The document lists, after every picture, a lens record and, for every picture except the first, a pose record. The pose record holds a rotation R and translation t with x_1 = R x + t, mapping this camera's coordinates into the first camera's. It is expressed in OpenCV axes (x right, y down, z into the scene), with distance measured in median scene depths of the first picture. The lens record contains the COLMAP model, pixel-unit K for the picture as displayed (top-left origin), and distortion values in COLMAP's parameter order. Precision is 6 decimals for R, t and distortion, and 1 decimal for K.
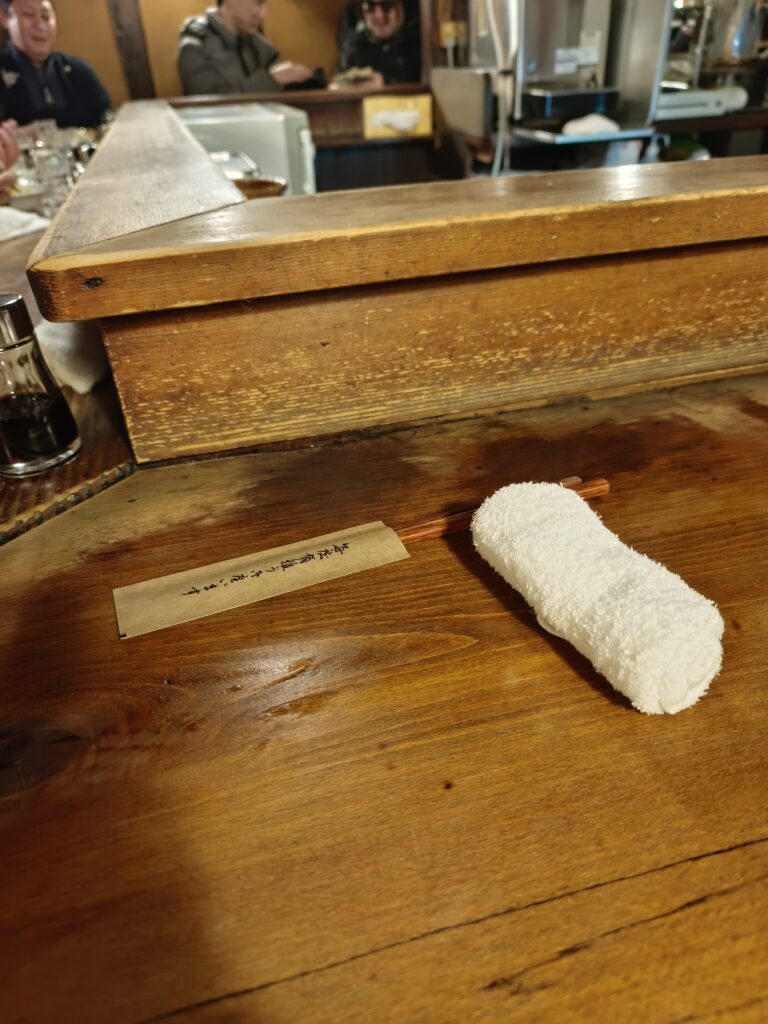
lens RADIAL K [[709.8, 0, 384.8], [0, 709.8, 513.0], [0, 0, 1]] dist [0.005408, -0.022767]
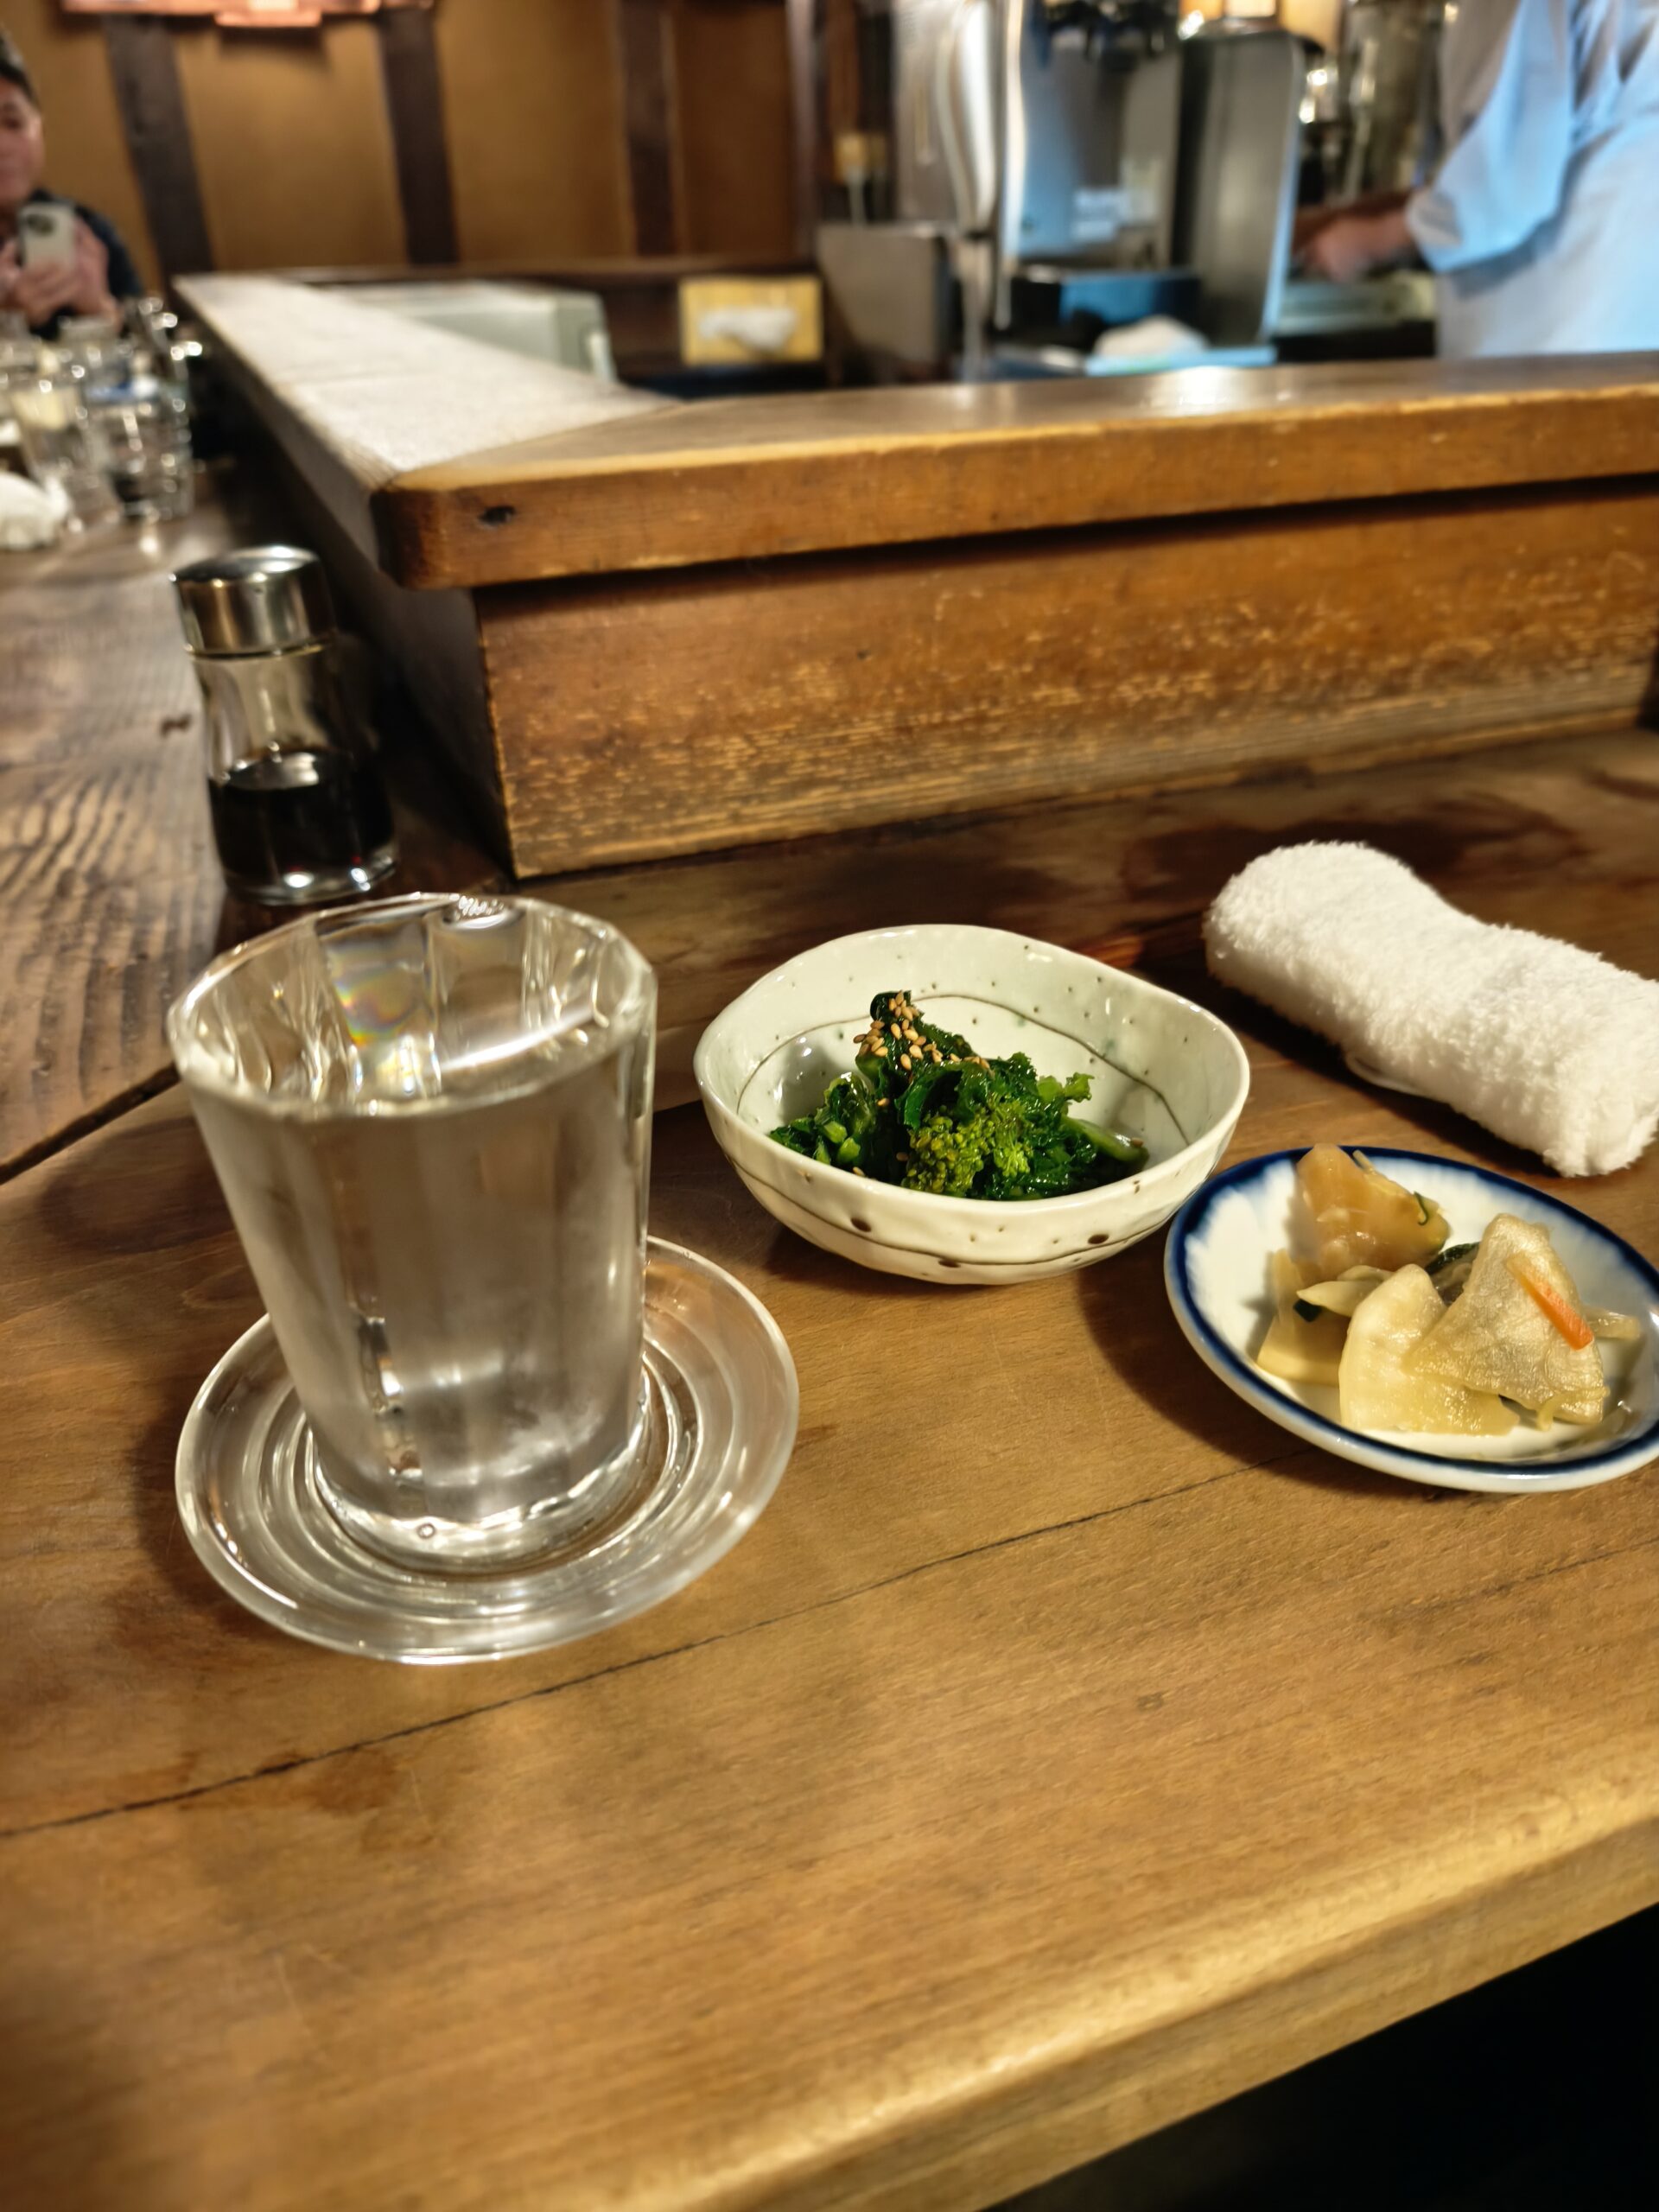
lens RADIAL K [[1533.4, 0, 833.0], [0, 1533.4, 1108.2], [0, 0, 1]] dist [0.005408, -0.022767]
pose [[0.995332, -0.026739, 0.092732, -0.216334], [0.030796, 0.998618, -0.042593, 0.151655], [-0.091465, 0.045250, 0.994780, -0.145426]]
